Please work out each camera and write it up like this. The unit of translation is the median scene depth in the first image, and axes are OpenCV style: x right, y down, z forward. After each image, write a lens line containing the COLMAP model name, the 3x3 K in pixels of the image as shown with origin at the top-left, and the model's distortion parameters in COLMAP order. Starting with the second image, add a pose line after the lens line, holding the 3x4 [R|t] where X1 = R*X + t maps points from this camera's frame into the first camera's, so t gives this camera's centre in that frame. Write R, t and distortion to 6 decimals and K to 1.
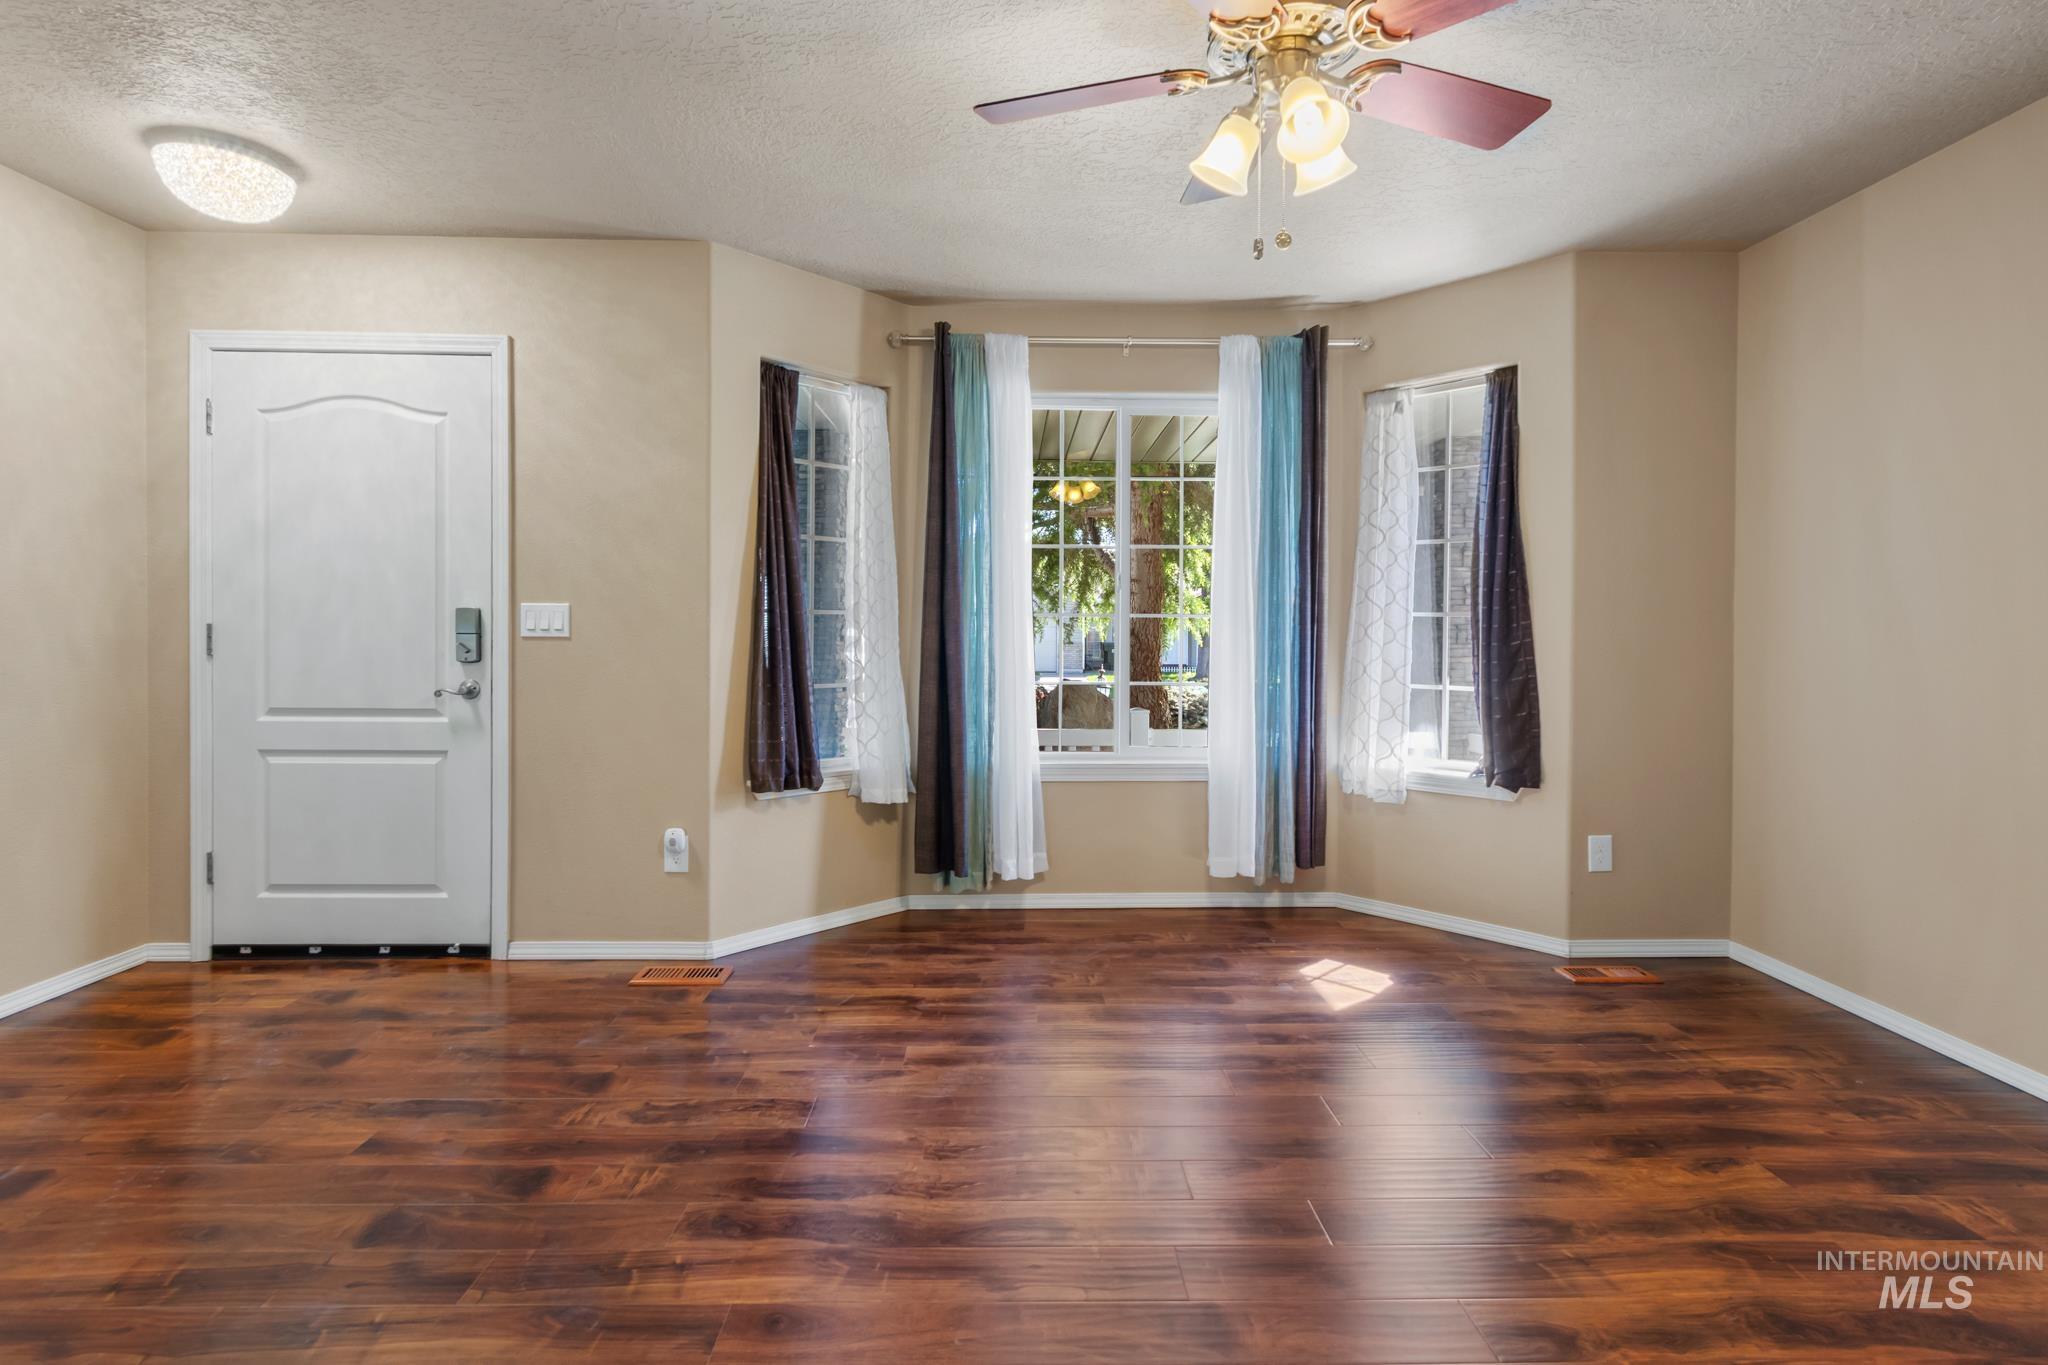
lens RADIAL K [[963.7, 0, 1025.4], [0, 963.7, 640.2], [0, 0, 1]] dist [0.003278, 0.000234]
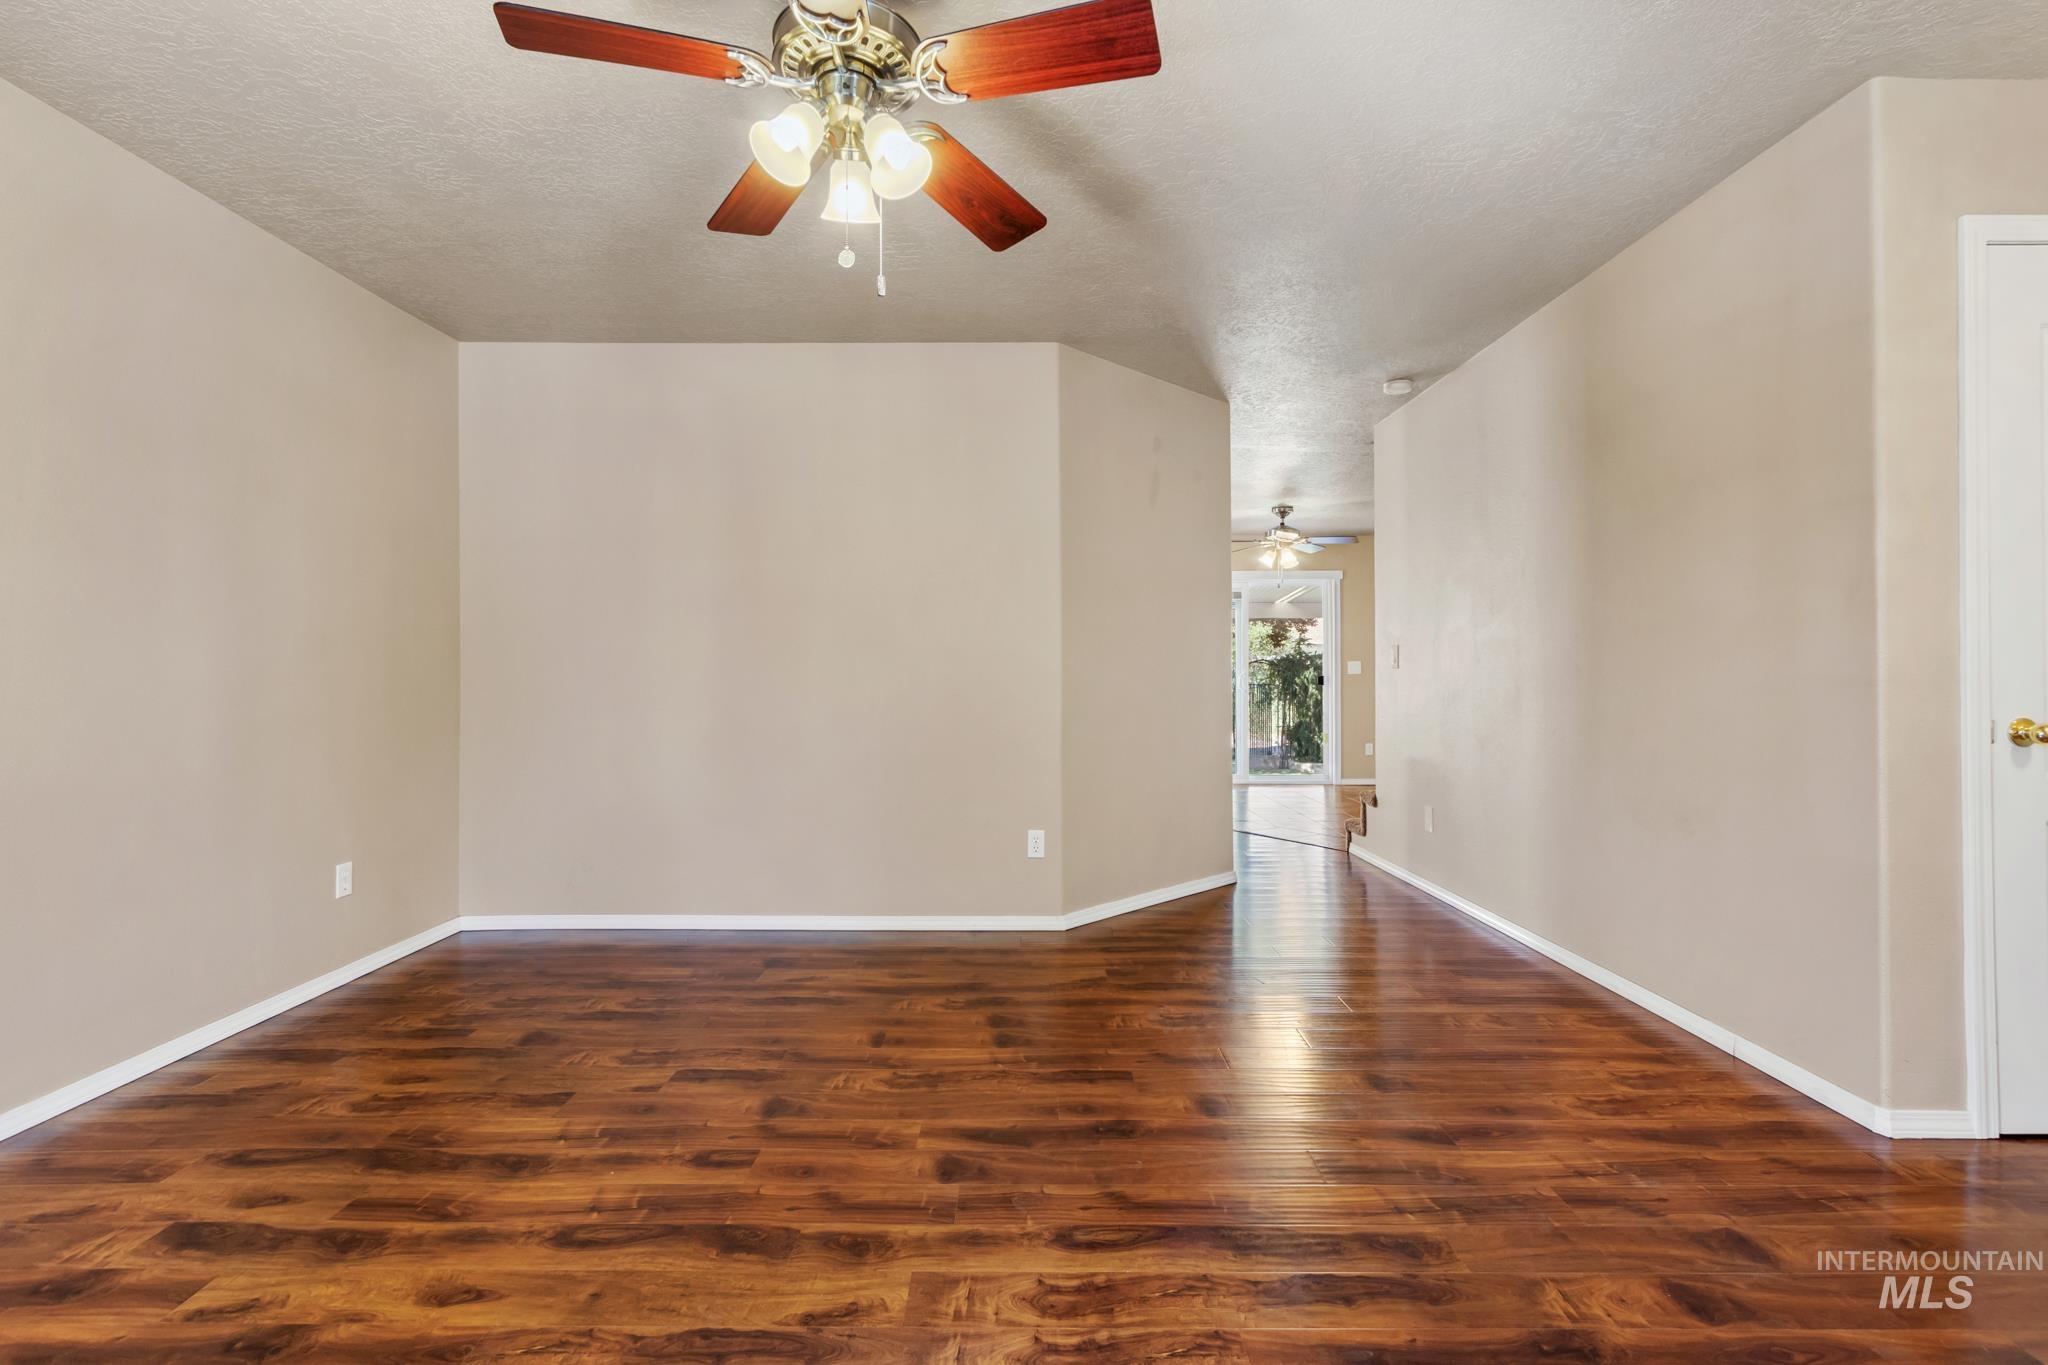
lens RADIAL K [[957.2, 0, 1032.2], [0, 957.2, 664.8], [0, 0, 1]] dist [0.004409, -0.001088]
pose [[-0.999794, -0.003355, 0.020029, 0.041942], [-0.003344, 0.999994, 0.000586, 0.011654], [-0.020031, 0.000519, -0.999799, 1.709787]]
